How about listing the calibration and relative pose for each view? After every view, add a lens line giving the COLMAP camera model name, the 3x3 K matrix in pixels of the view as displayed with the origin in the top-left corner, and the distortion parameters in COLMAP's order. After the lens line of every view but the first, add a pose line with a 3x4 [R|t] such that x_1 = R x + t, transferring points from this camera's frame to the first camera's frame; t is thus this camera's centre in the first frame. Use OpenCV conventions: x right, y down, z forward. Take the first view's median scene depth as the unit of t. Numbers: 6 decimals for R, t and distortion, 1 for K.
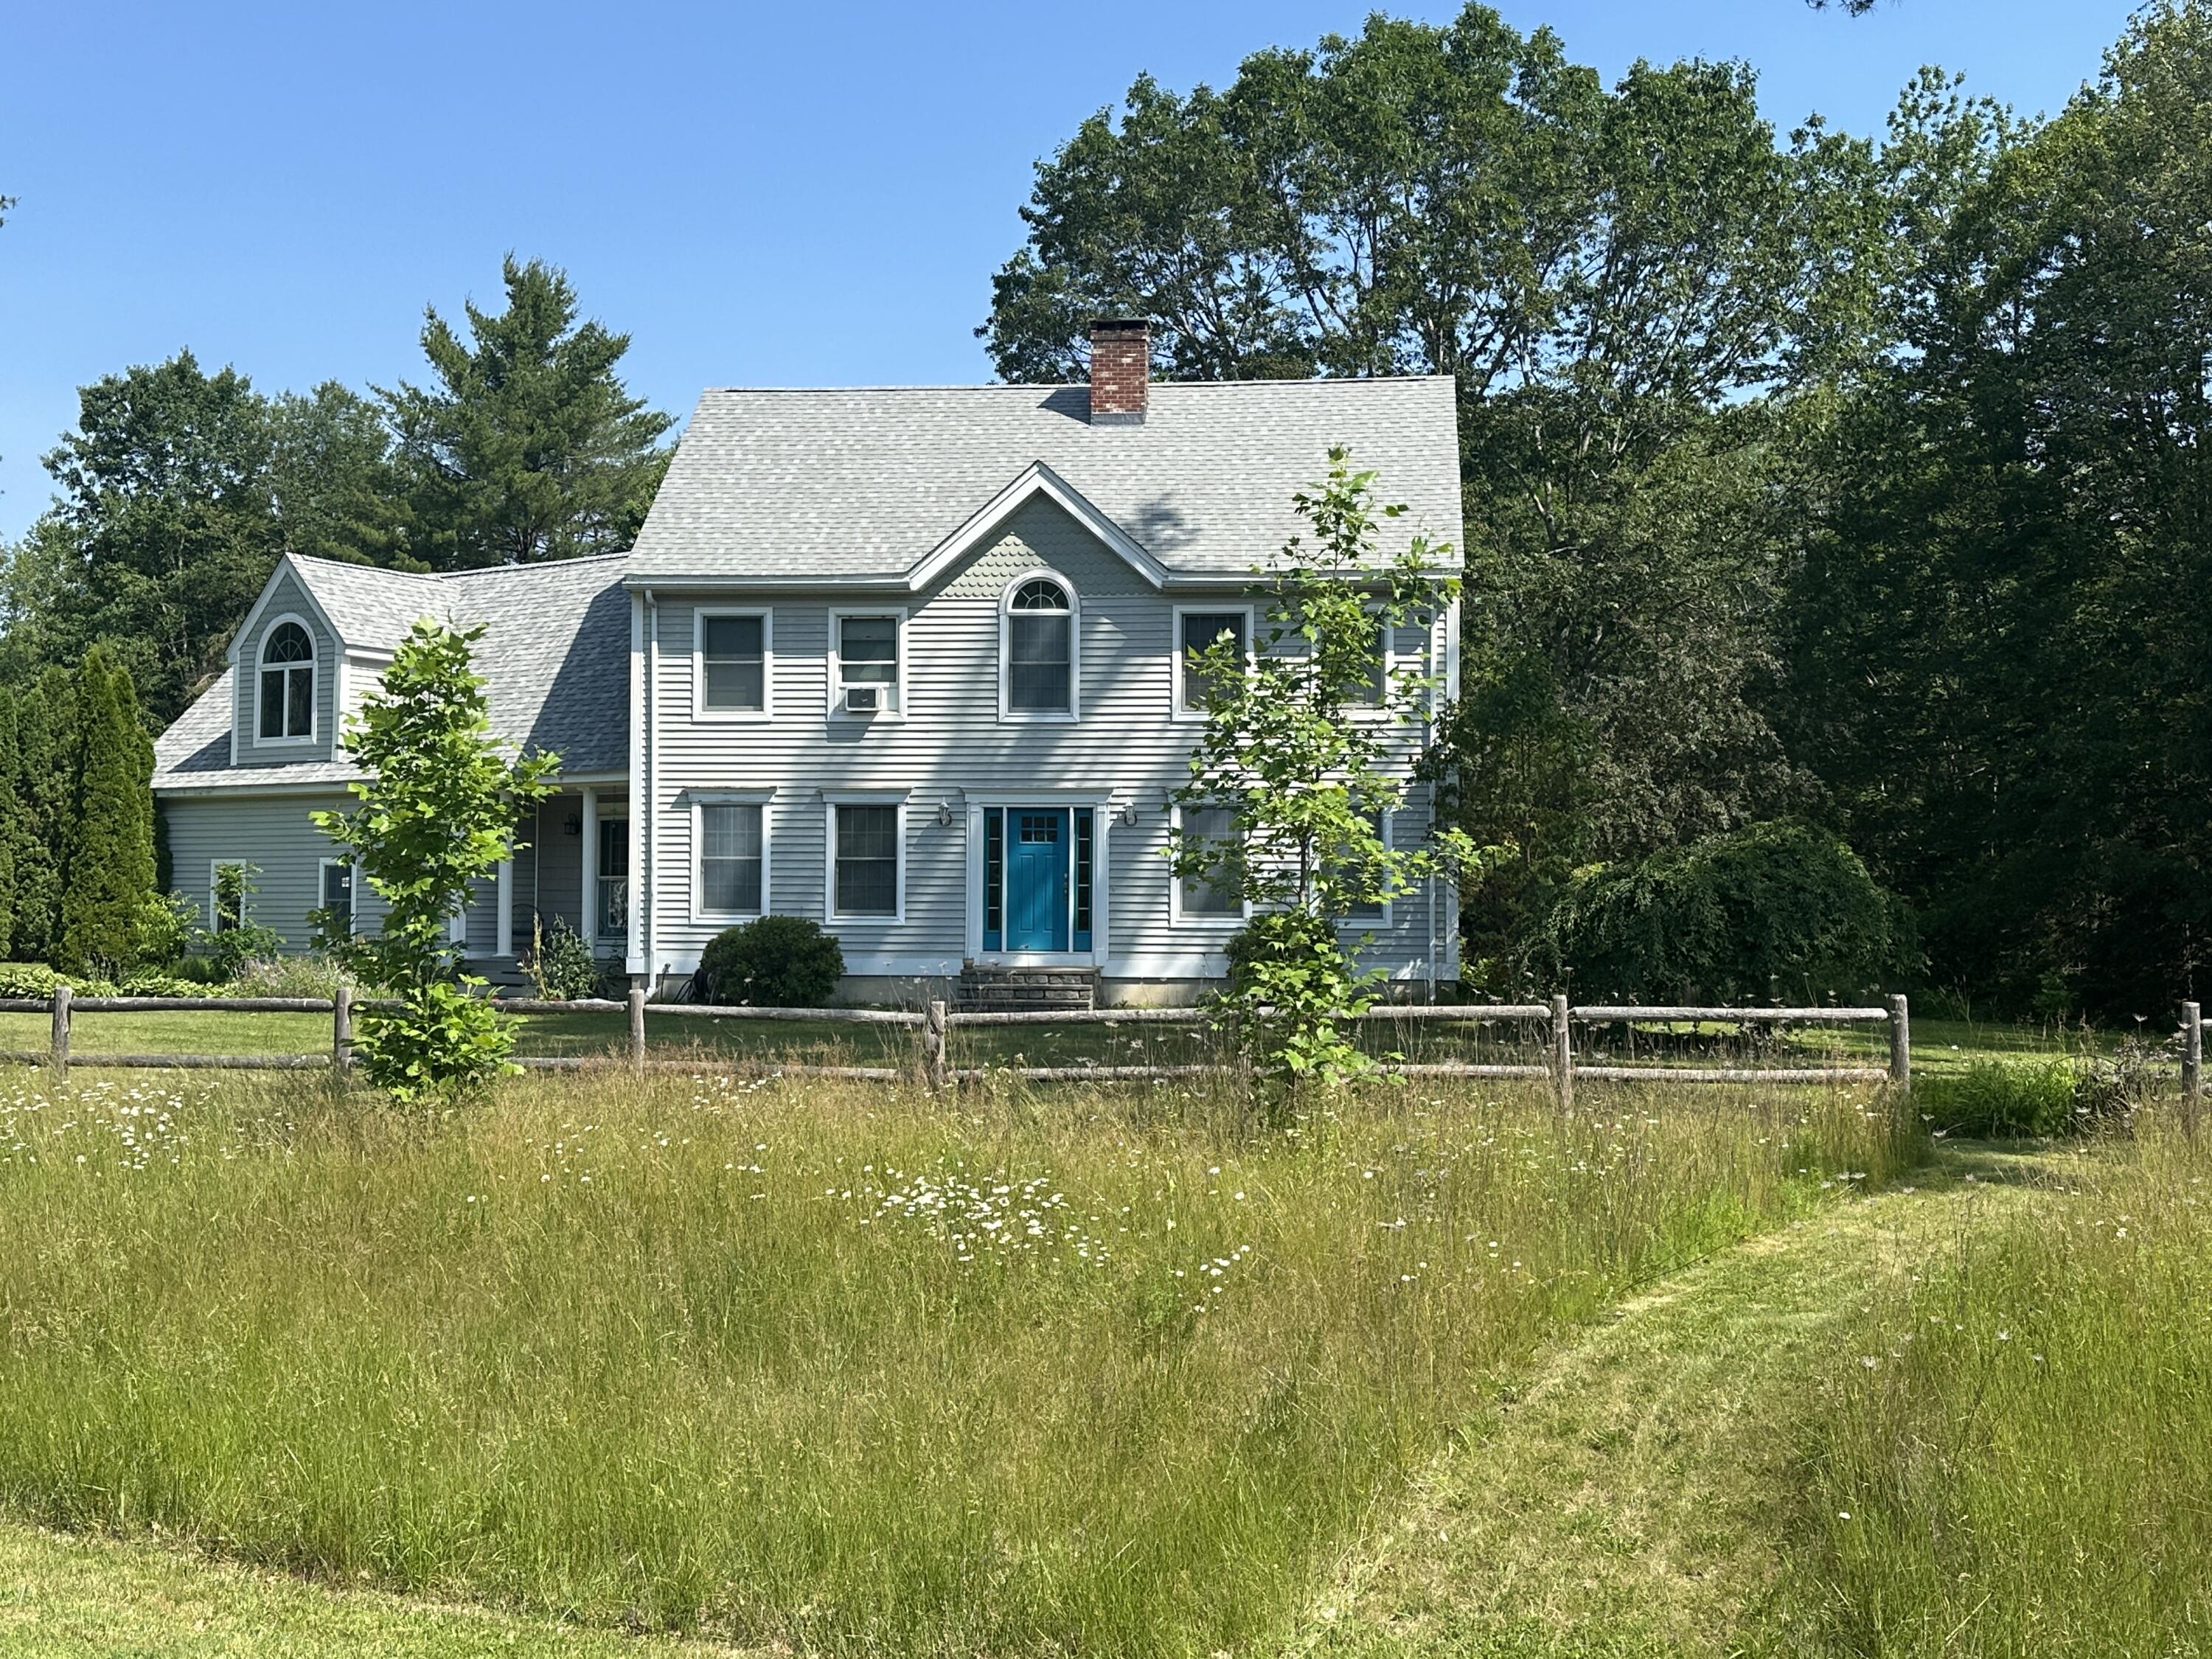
lens RADIAL K [[2444.4, 0, 1106.0], [0, 2444.4, 829.5], [0, 0, 1]] dist [-0.001267, -0.004132]
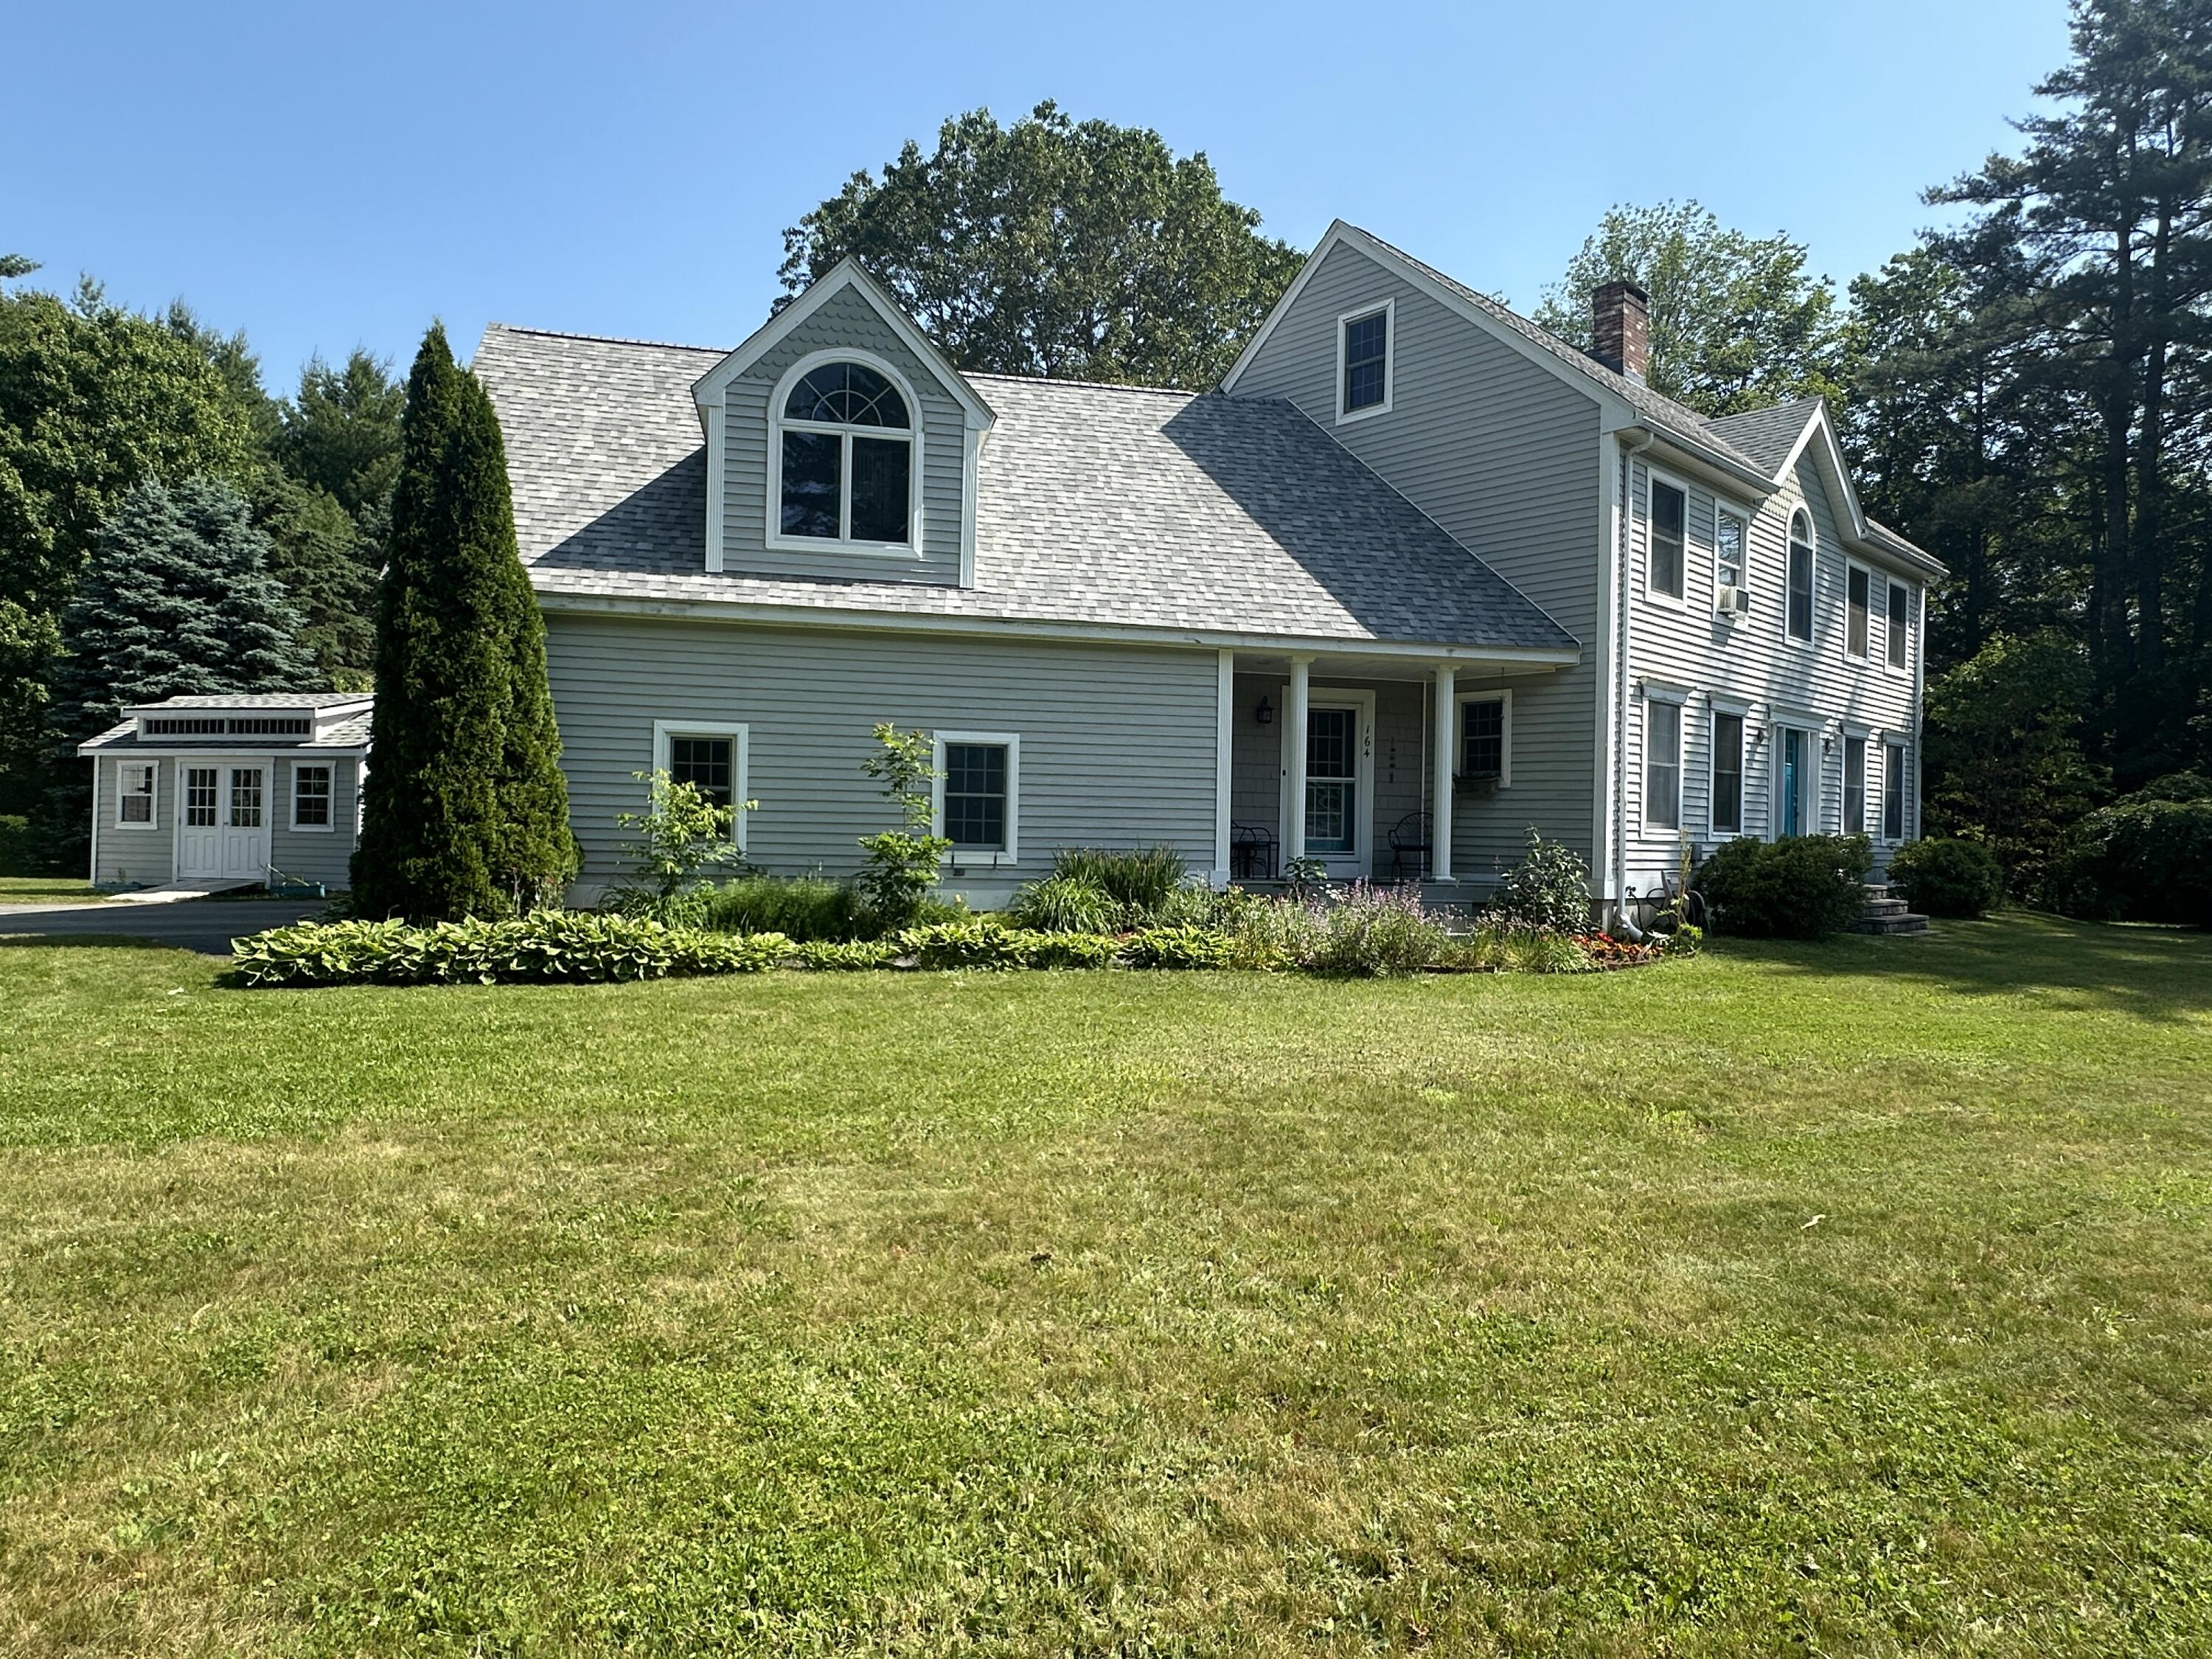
lens RADIAL K [[1290.5, 0, 1106.0], [0, 1290.5, 829.5], [0, 0, 1]] dist [-0.001108, -0.001481]
pose [[0.687319, 0.006548, 0.726326, -0.579450], [-0.043987, 0.998499, 0.032623, 0.026815], [-0.725023, -0.054371, 0.686575, 0.767279]]
